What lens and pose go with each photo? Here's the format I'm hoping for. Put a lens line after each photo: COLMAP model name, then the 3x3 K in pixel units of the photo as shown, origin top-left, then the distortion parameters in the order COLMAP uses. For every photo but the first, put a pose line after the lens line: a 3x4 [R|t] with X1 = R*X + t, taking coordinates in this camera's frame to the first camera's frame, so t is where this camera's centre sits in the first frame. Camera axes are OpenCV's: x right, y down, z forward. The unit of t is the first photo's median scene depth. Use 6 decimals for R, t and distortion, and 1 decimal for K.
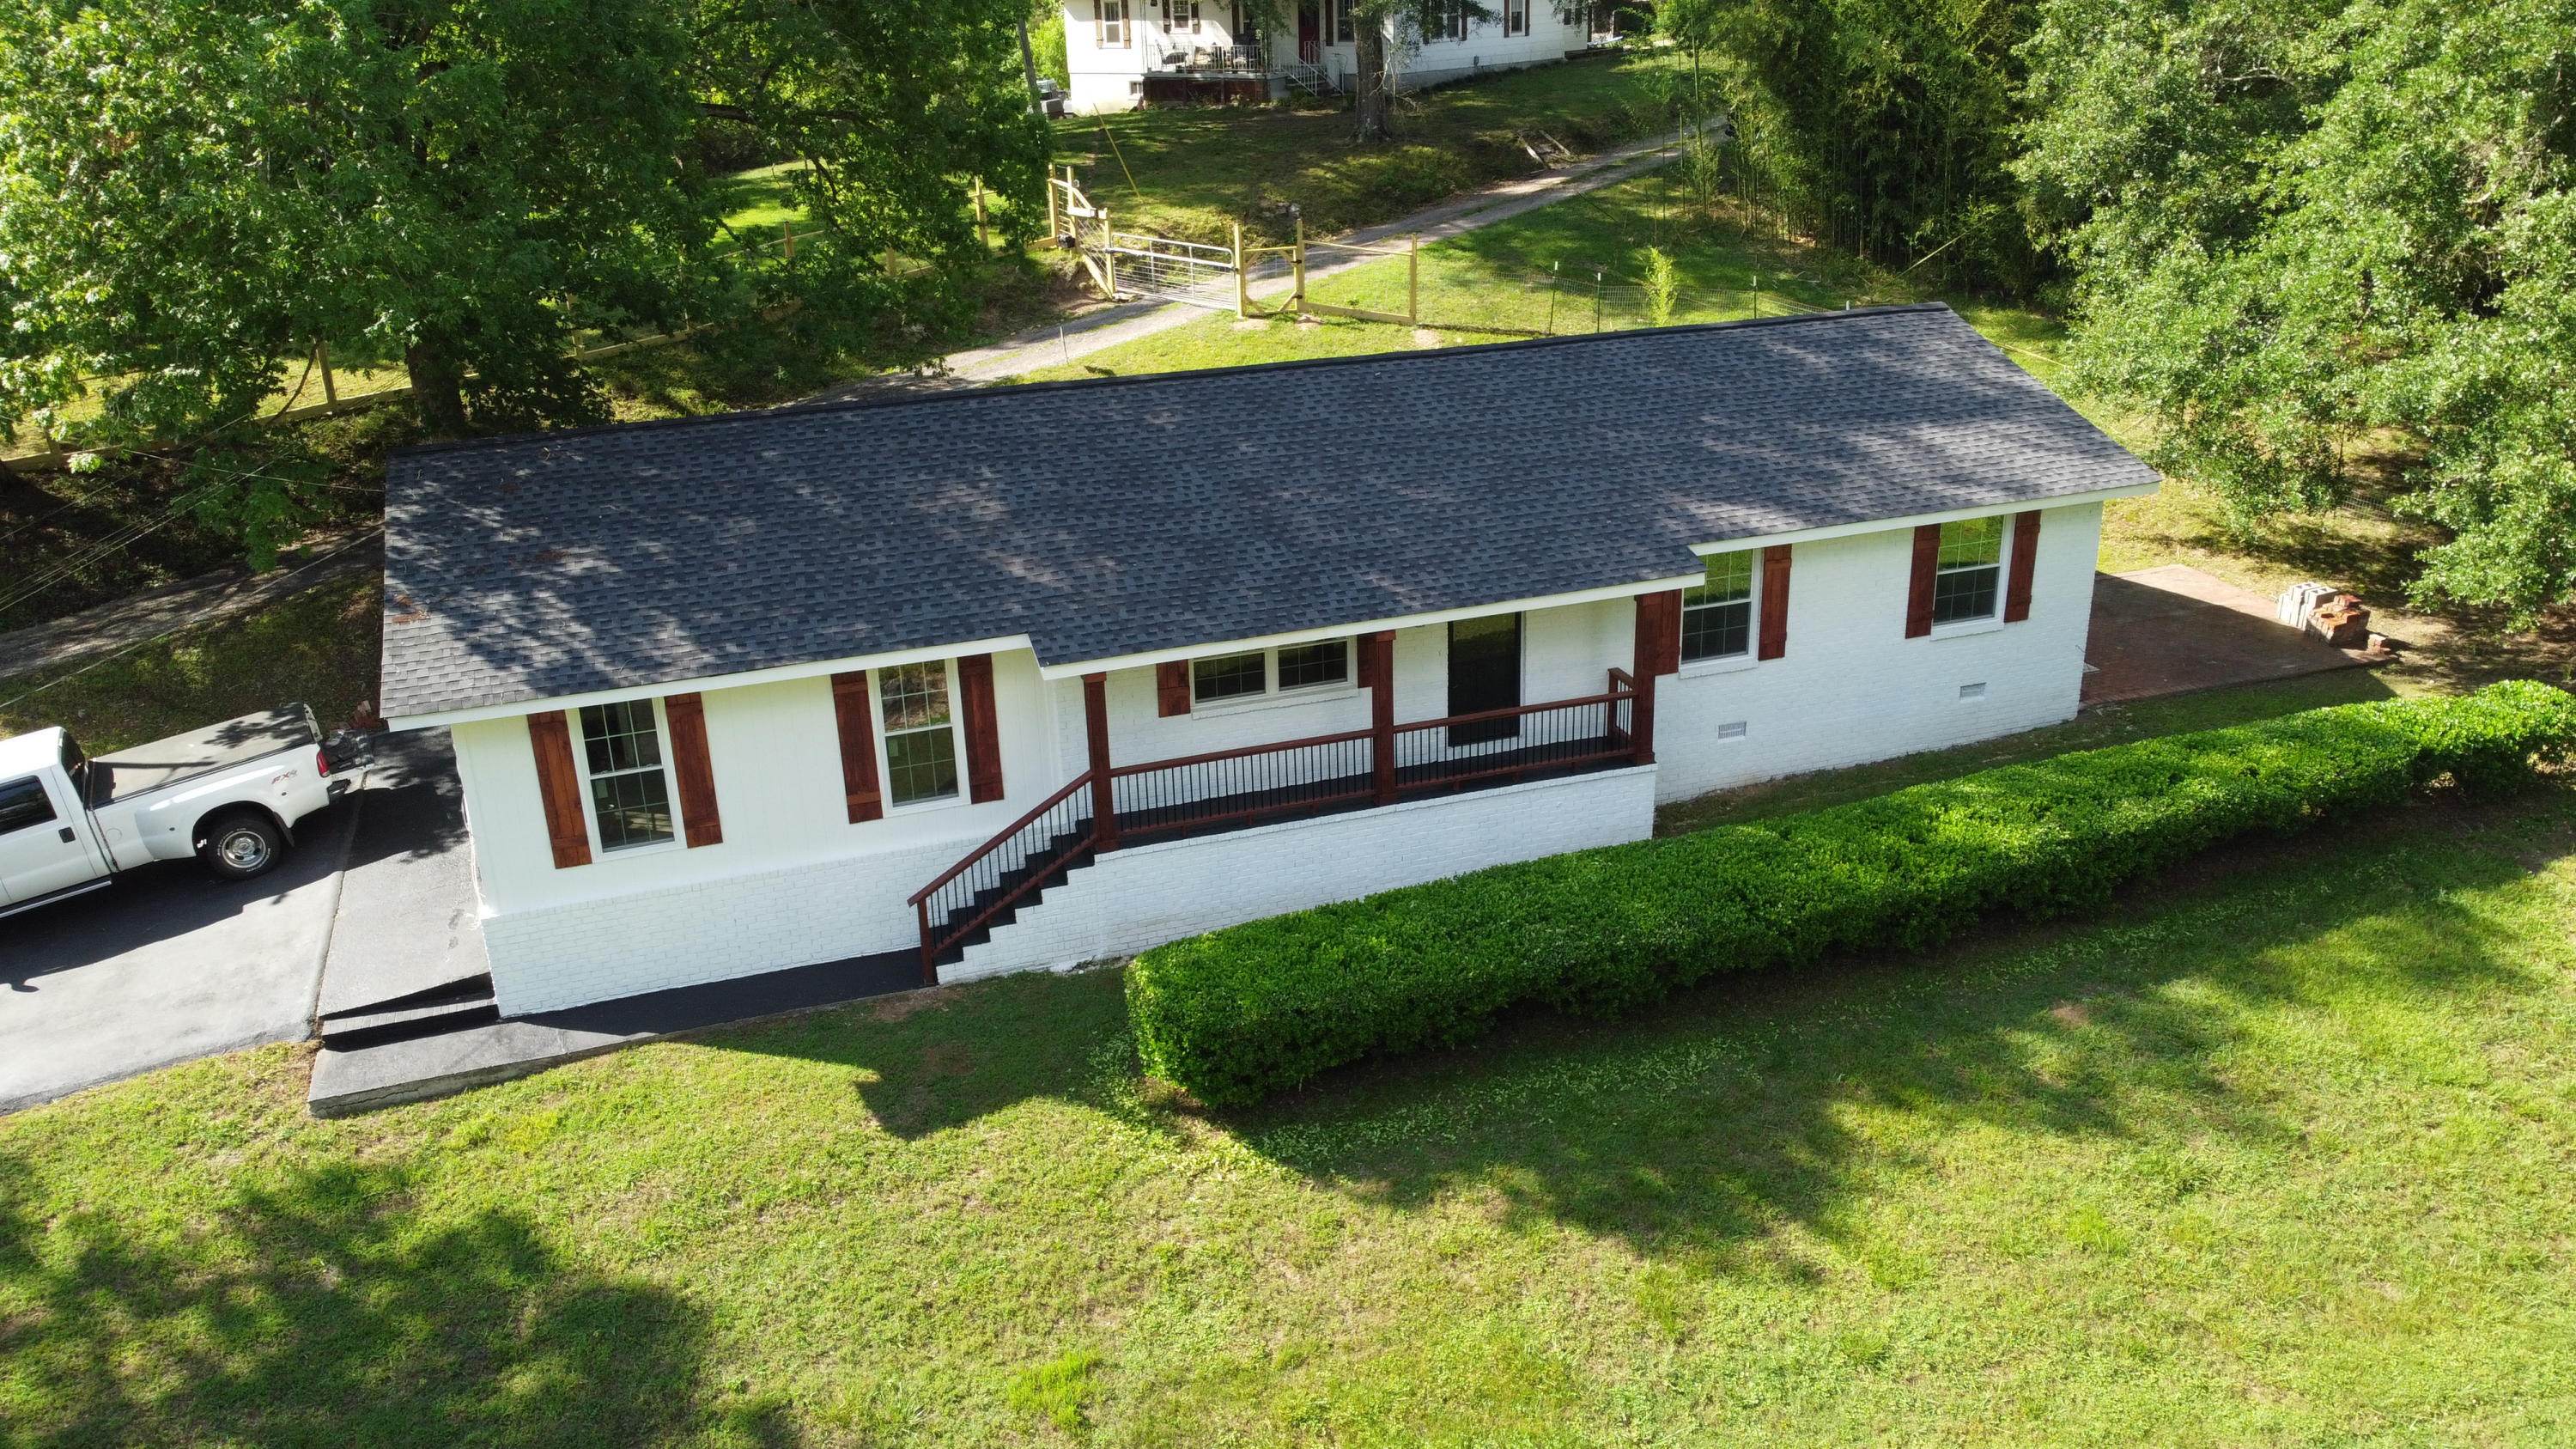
lens RADIAL K [[1974.6, 0, 1289.7], [0, 1974.6, 712.3], [0, 0, 1]] dist [-0.012714, 0.010412]
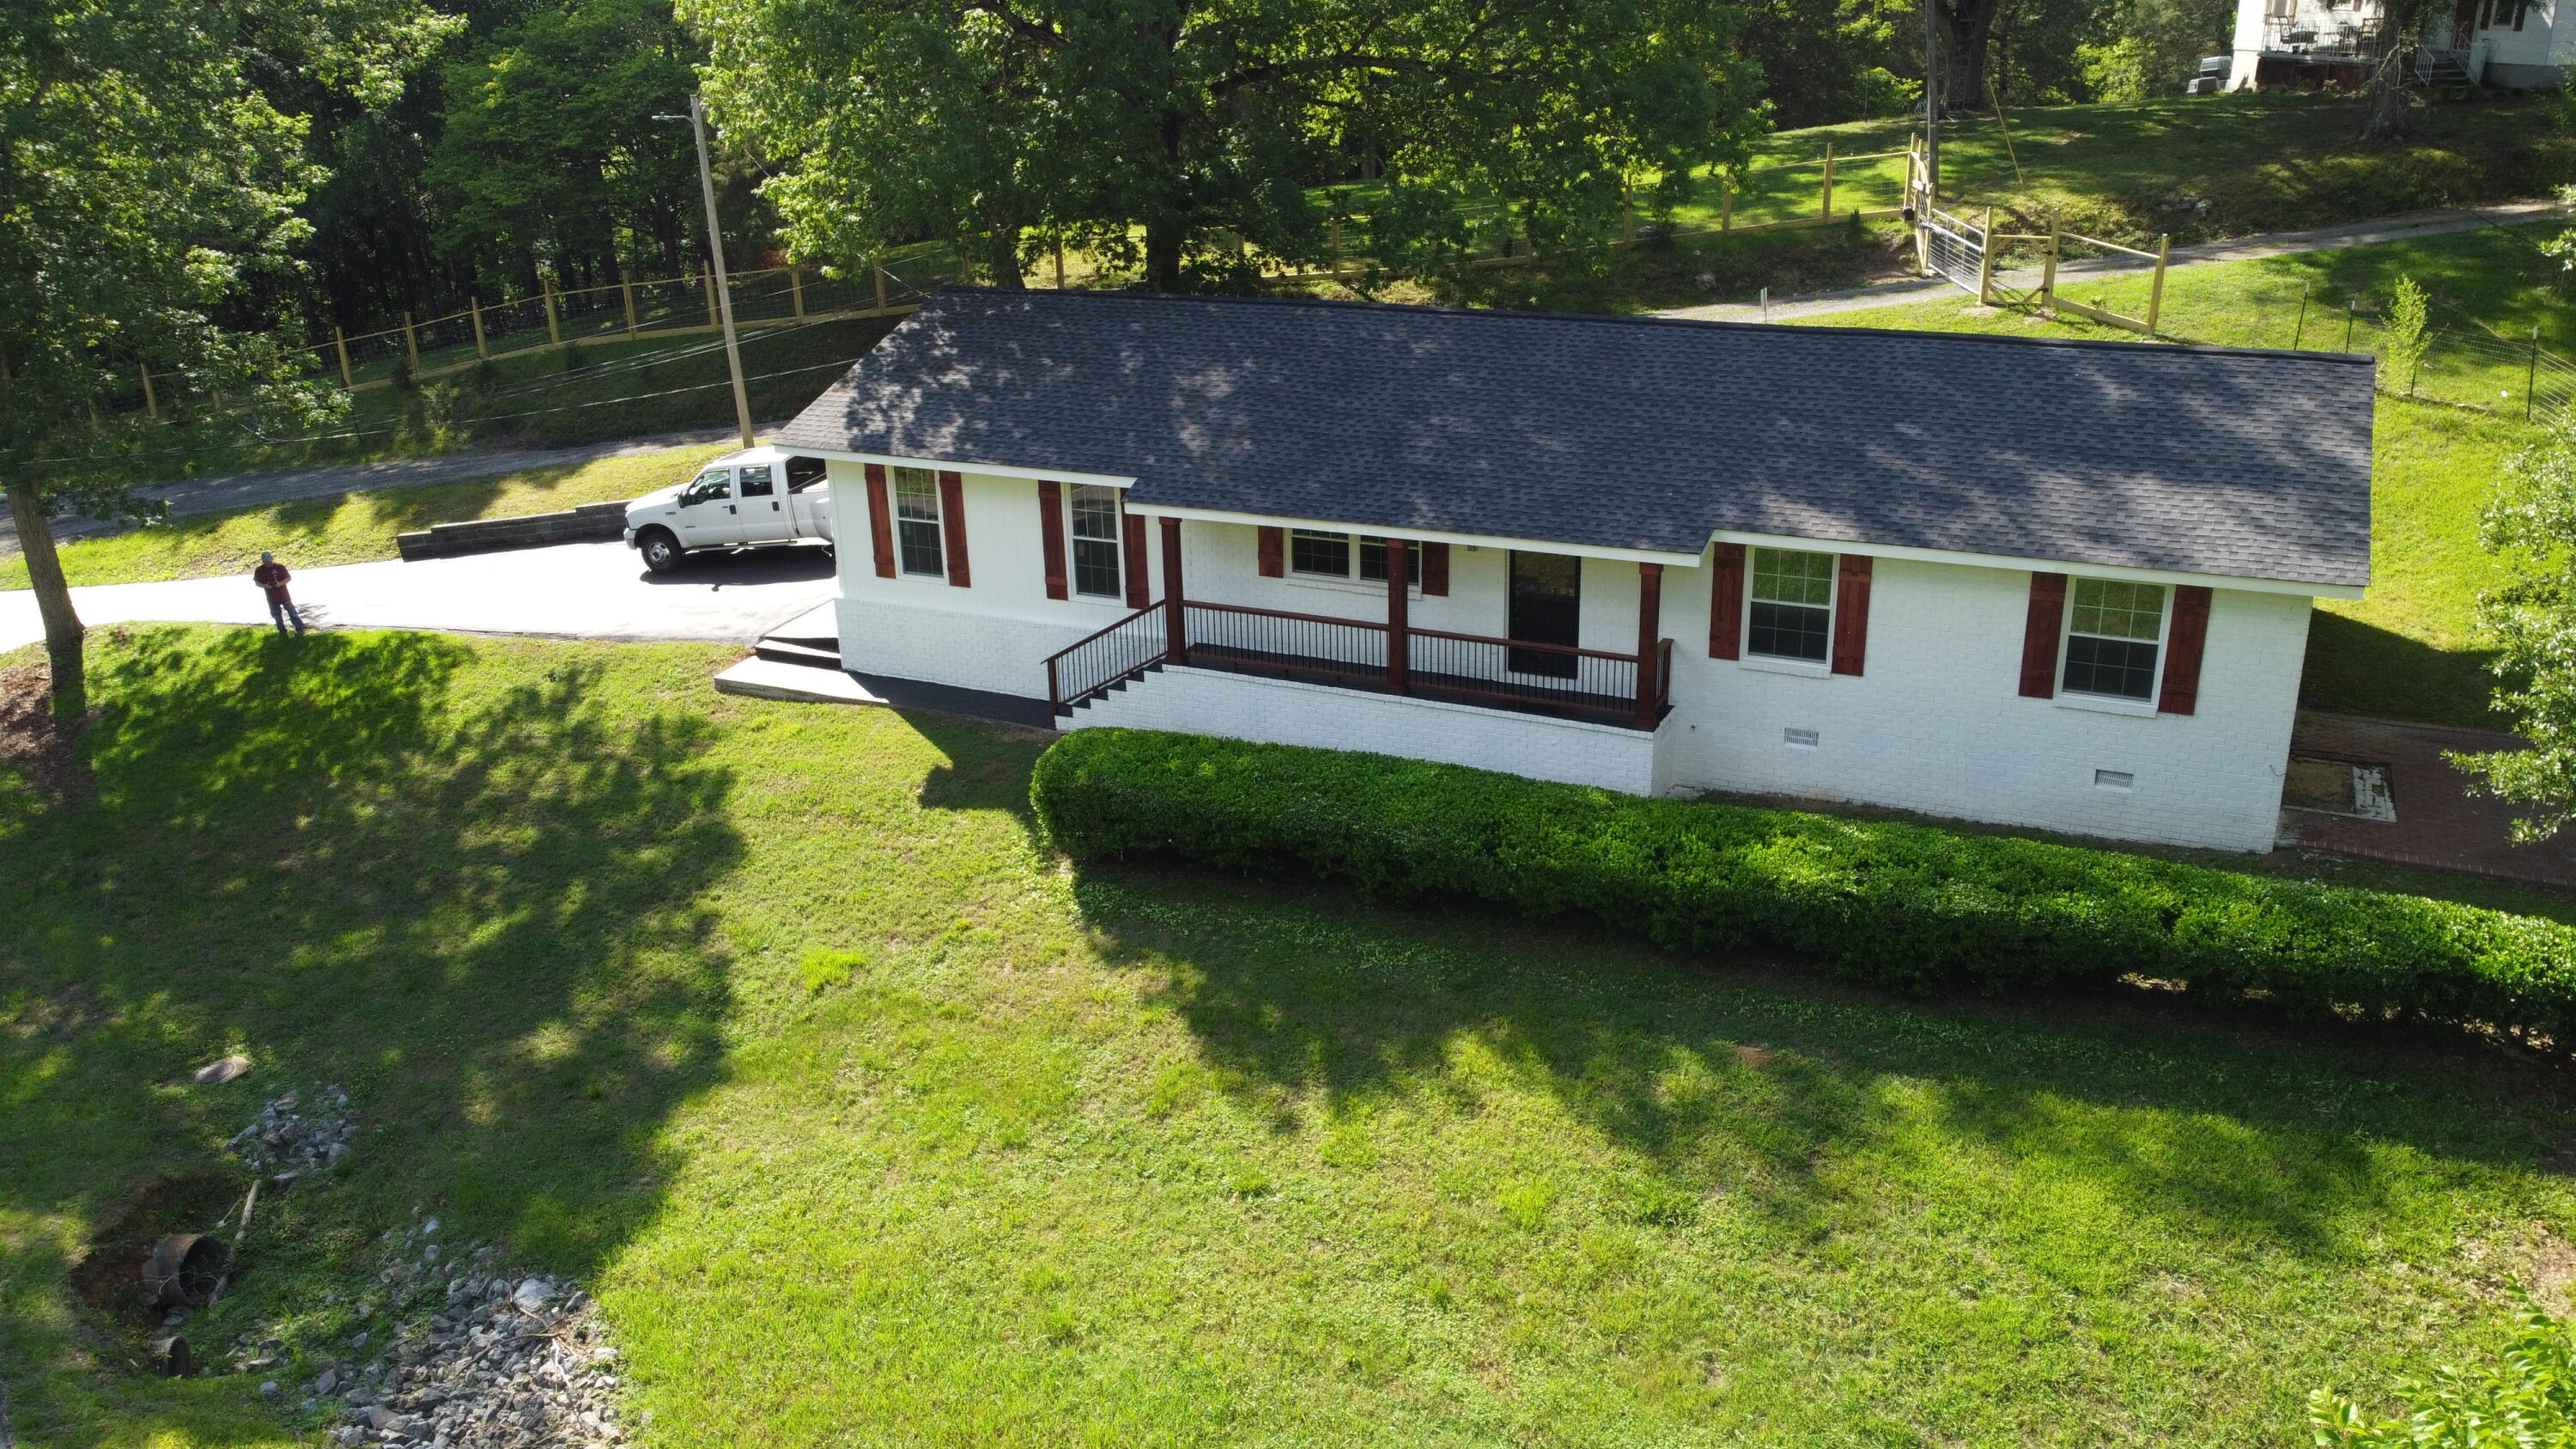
lens RADIAL K [[1974.6, 0, 1296.7], [0, 1974.6, 735.3], [0, 0, 1]] dist [-0.012714, 0.010412]
pose [[0.713724, 0.262910, -0.649212, 0.797142], [-0.243786, 0.962171, 0.121637, -0.058309], [0.656632, 0.071453, 0.750819, 0.116448]]
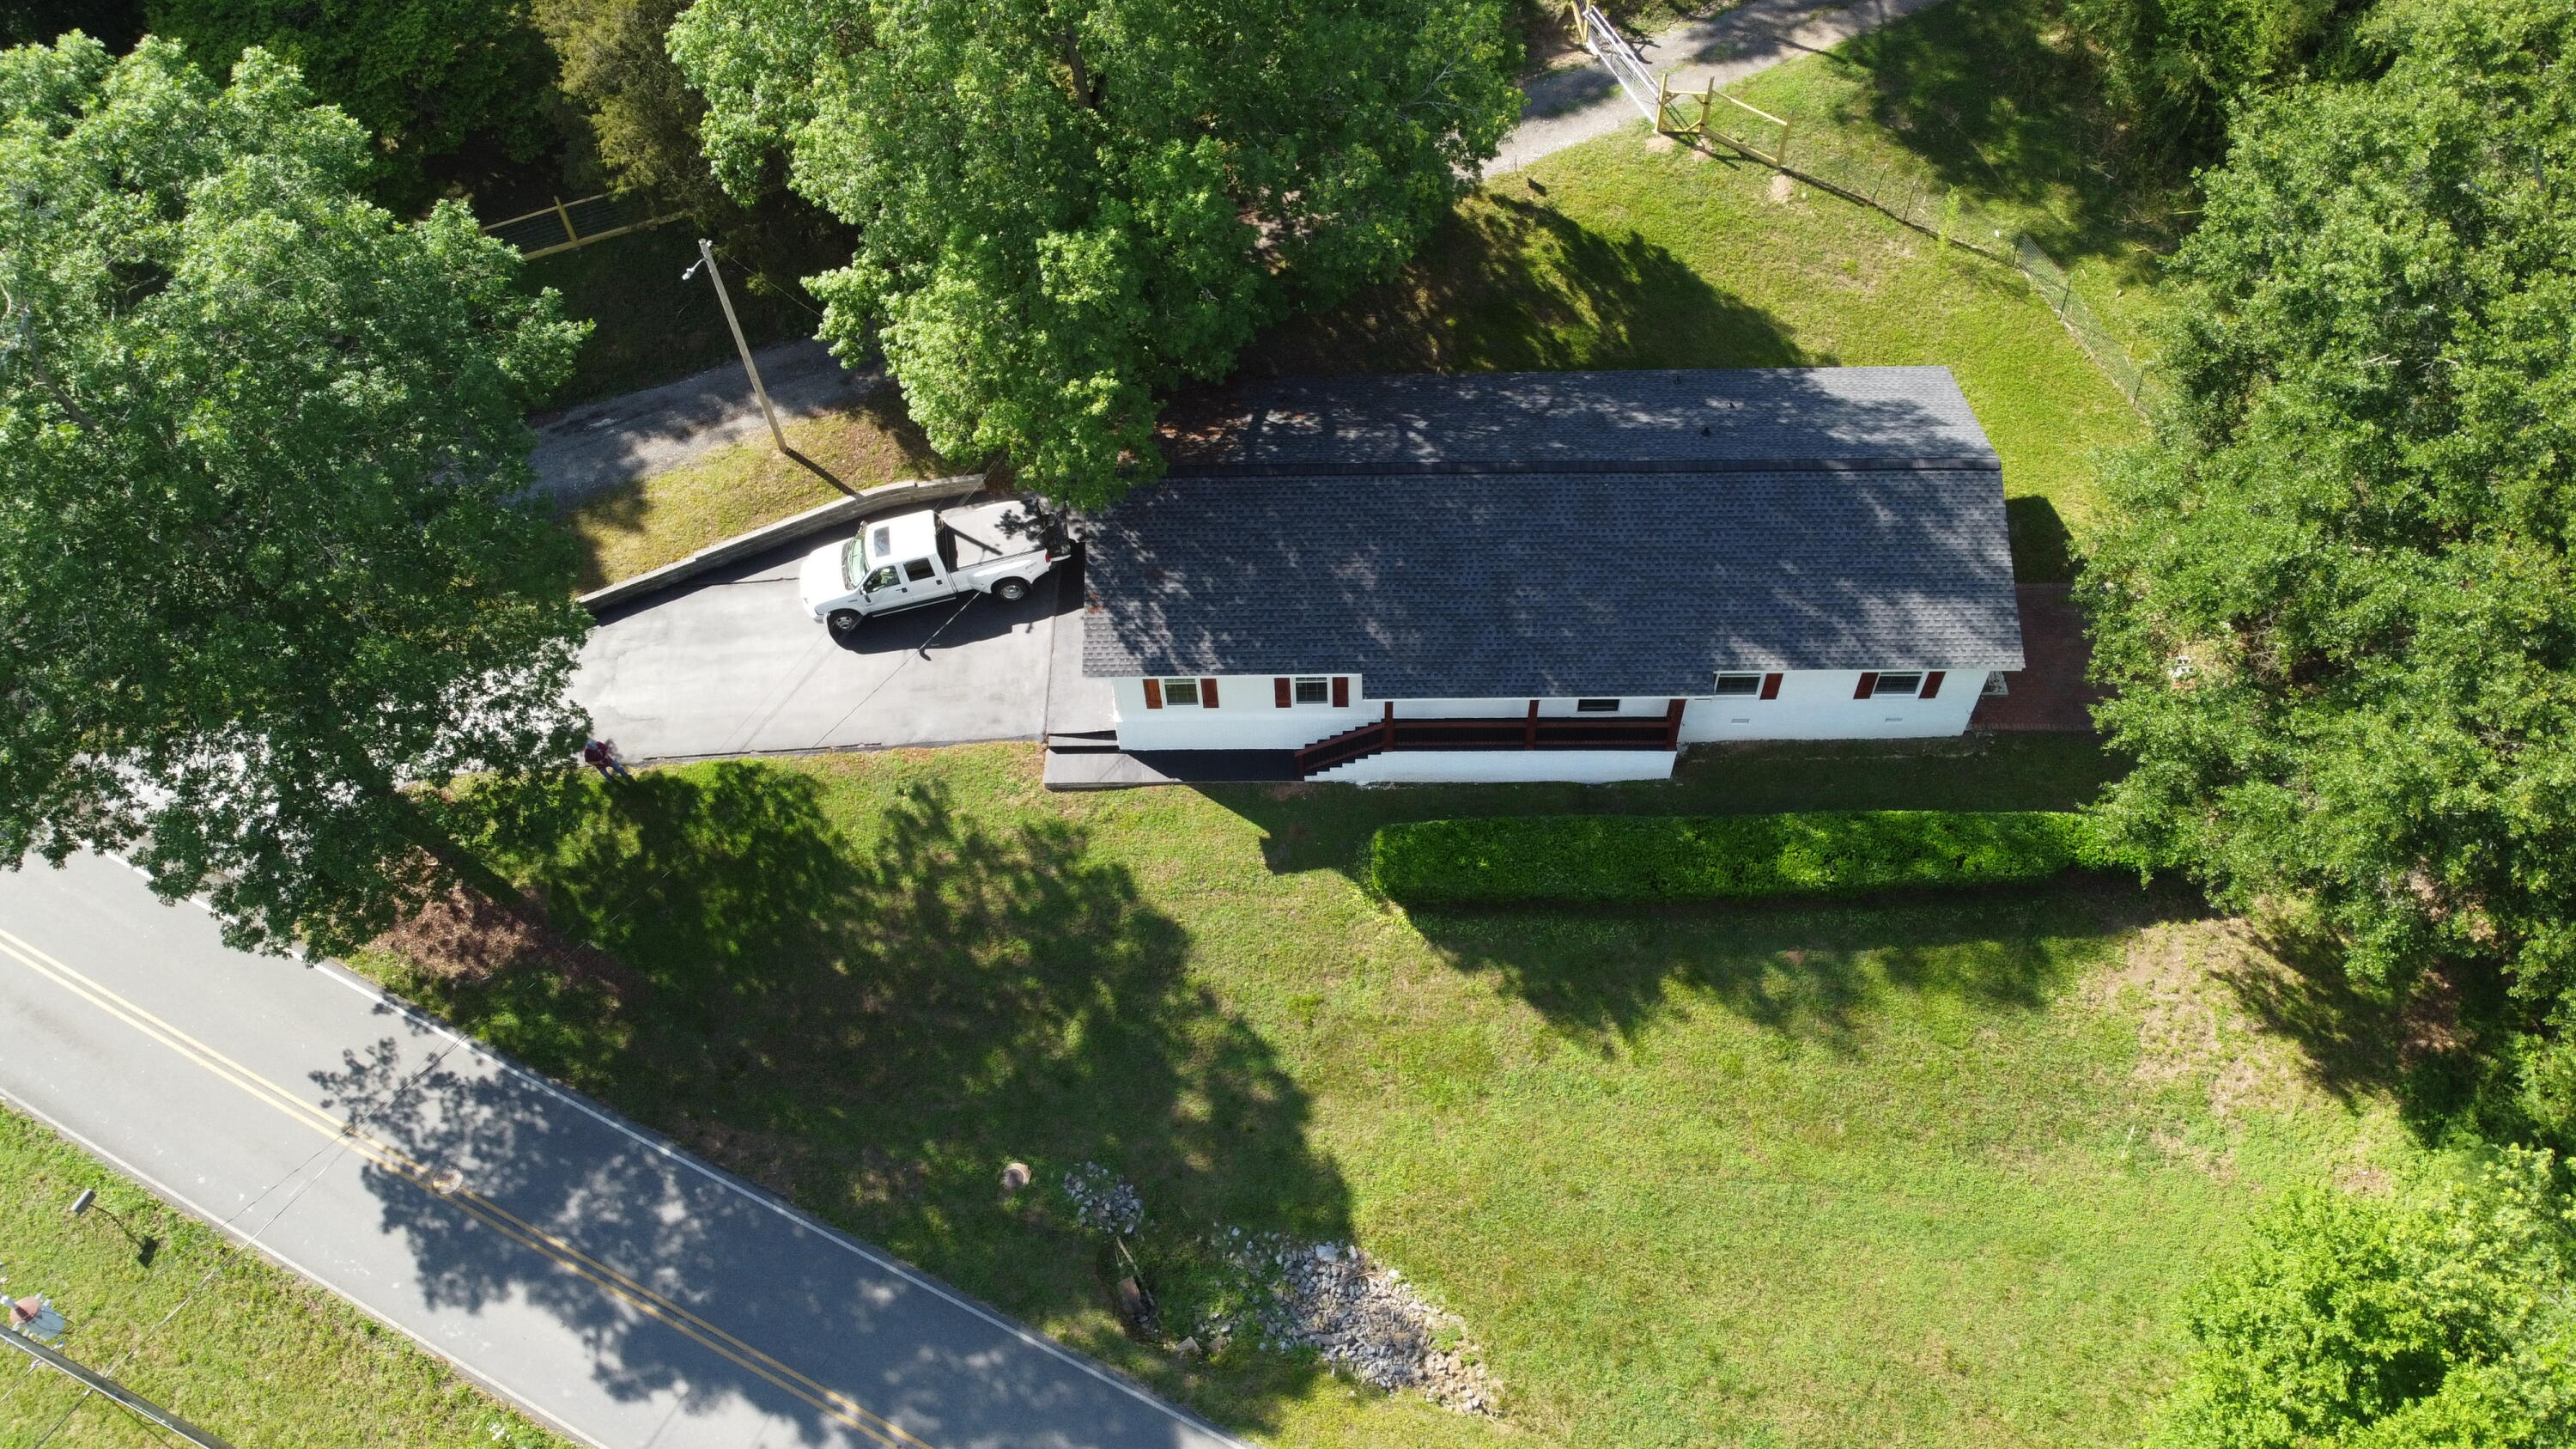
lens RADIAL K [[1974.6, 0, 1296.0], [0, 1974.6, 726.2], [0, 0, 1]] dist [-0.012714, 0.010412]
pose [[0.942728, 0.278616, -0.183404, 0.198212], [-0.124135, 0.803385, 0.582376, -1.199562], [0.309604, -0.526256, 0.791960, -0.718196]]
